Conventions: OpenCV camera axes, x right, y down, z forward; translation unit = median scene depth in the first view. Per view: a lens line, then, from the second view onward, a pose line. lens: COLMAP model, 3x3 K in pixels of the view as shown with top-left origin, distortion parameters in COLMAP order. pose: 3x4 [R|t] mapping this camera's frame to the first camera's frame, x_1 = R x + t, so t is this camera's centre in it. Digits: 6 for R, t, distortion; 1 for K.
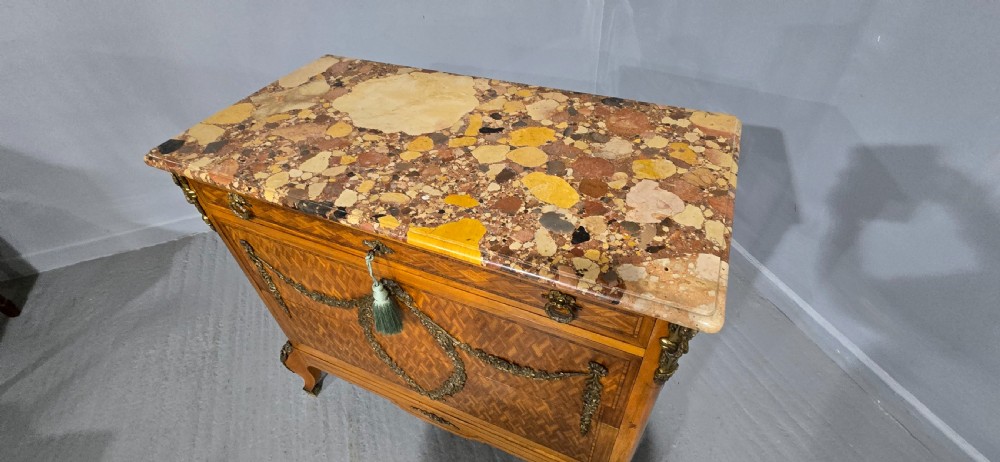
lens RADIAL K [[436.9, 0, 506.0], [0, 436.9, 235.7], [0, 0, 1]] dist [-0.004241, 0.000808]
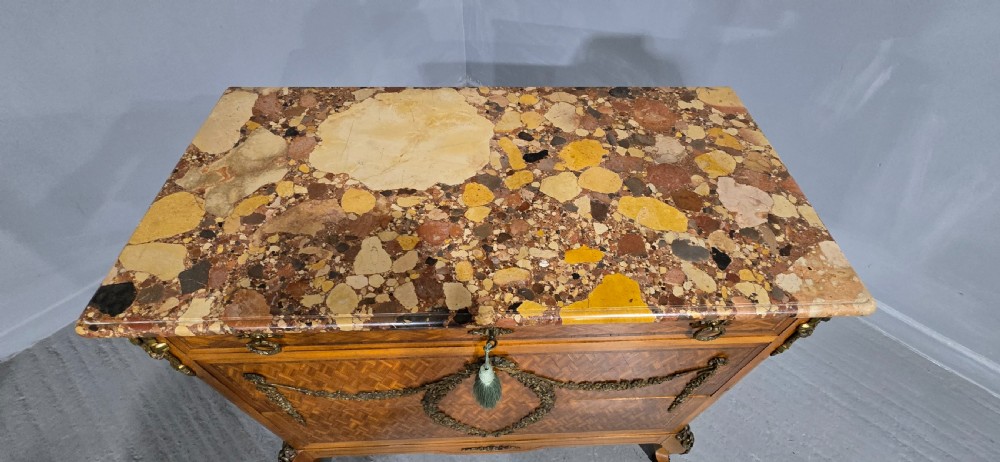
lens RADIAL K [[436.9, 0, 506.0], [0, 436.9, 235.7], [0, 0, 1]] dist [-0.004241, 0.000808]
pose [[0.895049, -0.302173, 0.327992, -0.458248], [0.257667, 0.950675, 0.172698, -0.273903], [-0.363999, -0.070060, 0.928761, 0.194708]]
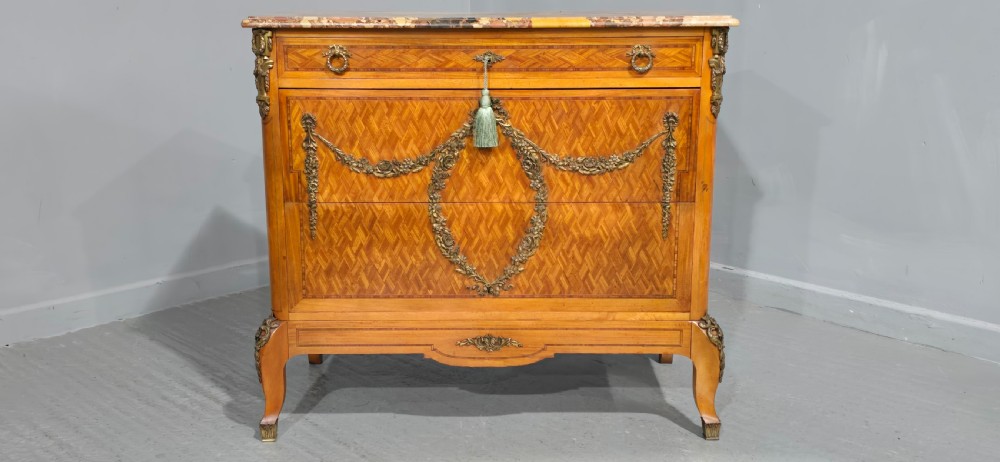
lens RADIAL K [[1033.0, 0, 497.6], [0, 1033.0, 225.5], [0, 0, 1]] dist [0.170073, -0.466410]
pose [[0.916713, -0.052035, 0.396144, -1.385746], [0.247385, 0.852495, -0.460492, 1.706569], [-0.313749, 0.520139, 0.794366, -1.063330]]
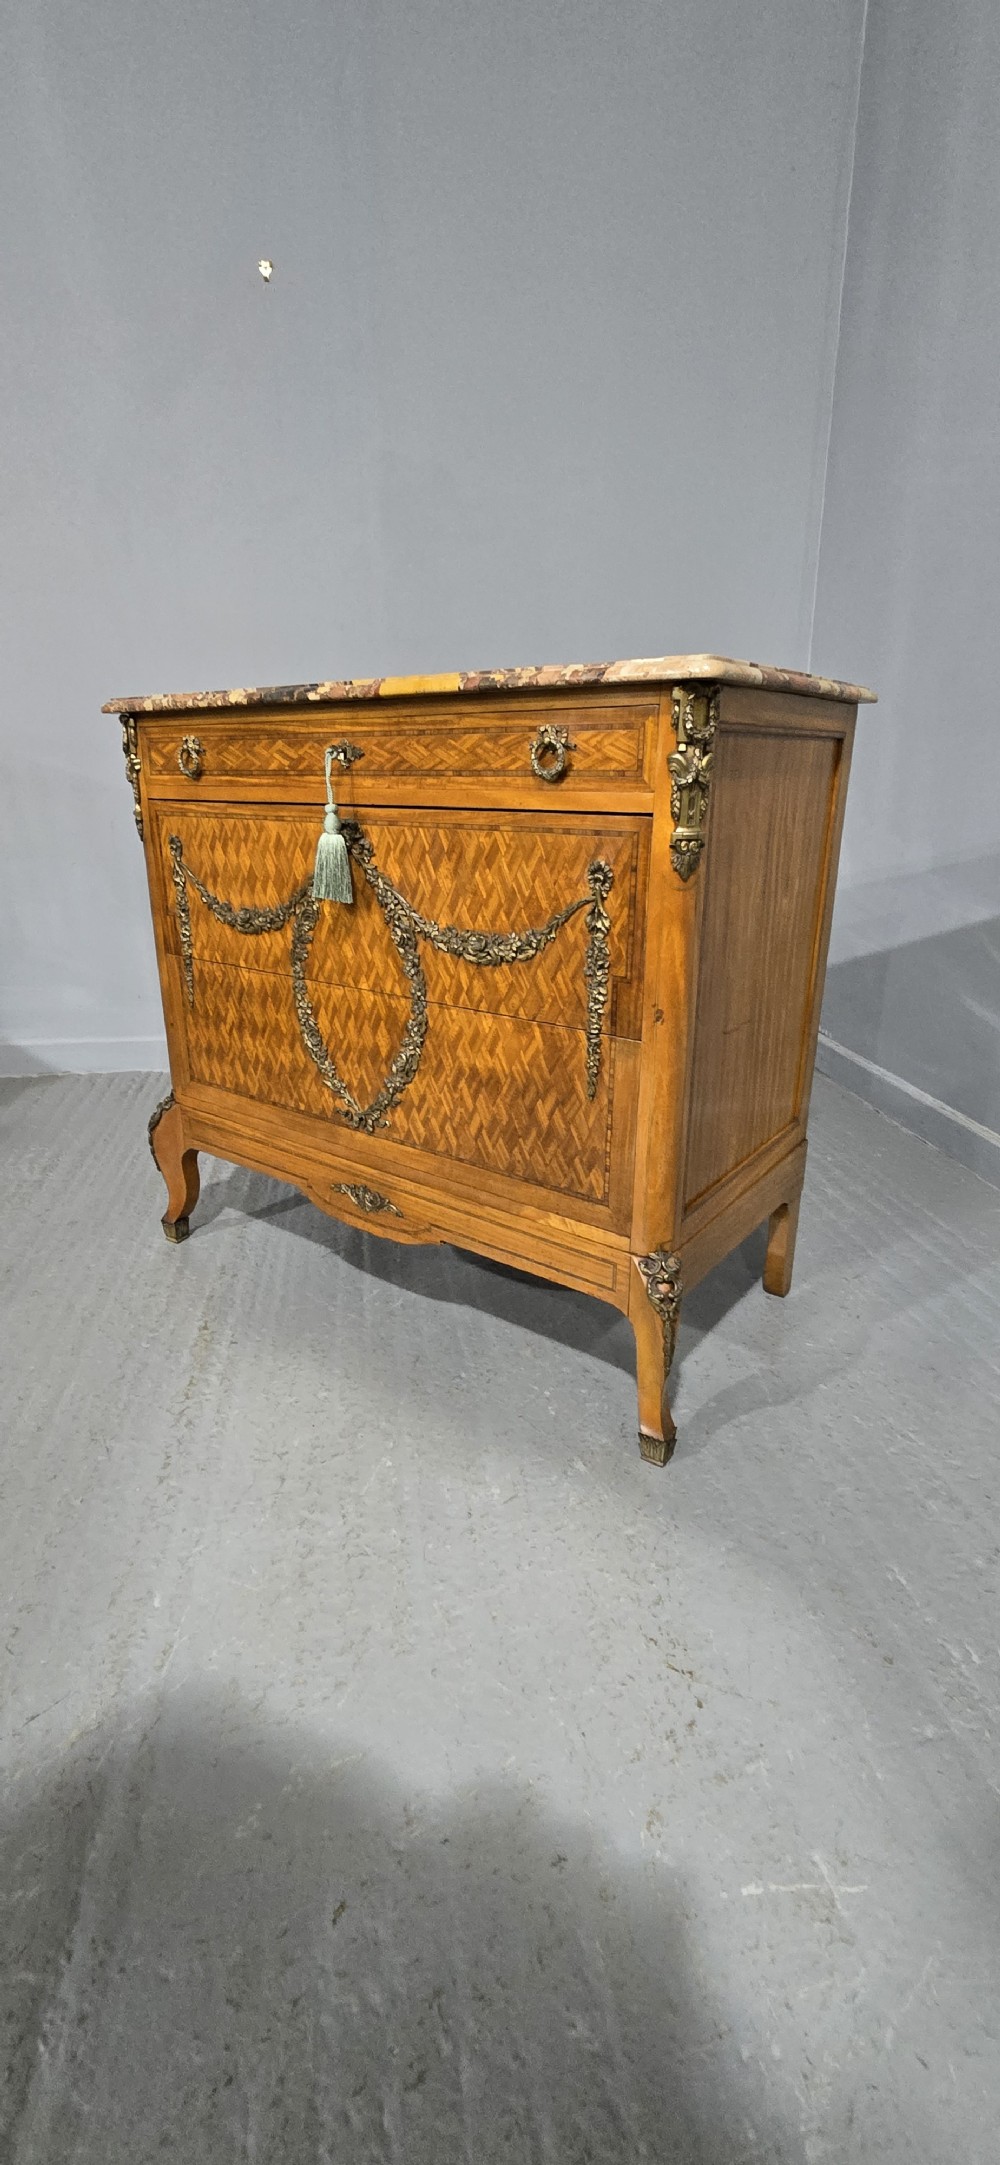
lens RADIAL K [[945.9, 0, 492.7], [0, 945.9, 1092.6], [0, 0, 1]] dist [-0.004241, 0.000808]
pose [[0.972555, 0.109335, -0.205384, 0.346528], [-0.182716, 0.905399, -0.383232, 1.088022], [0.144054, 0.410241, 0.900528, -0.207427]]
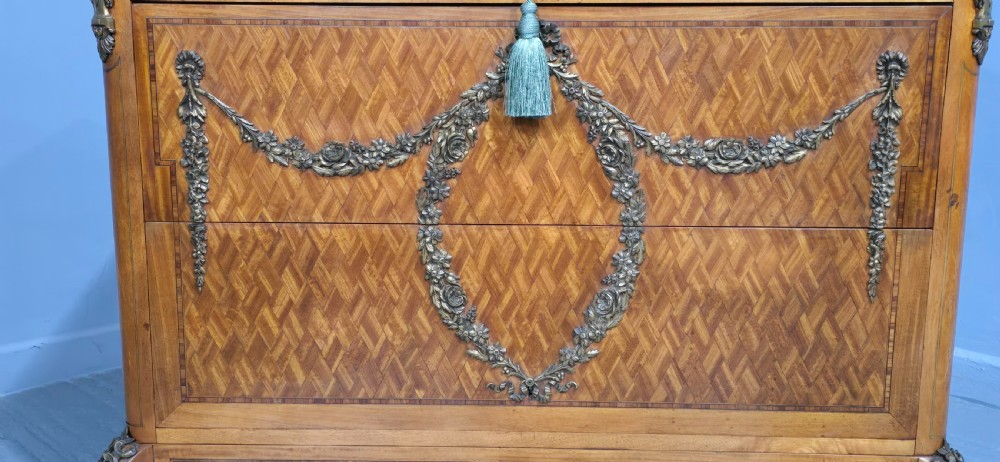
lens RADIAL K [[1033.0, 0, 497.6], [0, 1033.0, 225.5], [0, 0, 1]] dist [0.170073, -0.466410]
pose [[0.926635, -0.027864, 0.374929, -0.876676], [0.226791, 0.836804, -0.498322, 1.060268], [-0.299857, 0.546792, 0.781731, 0.035173]]
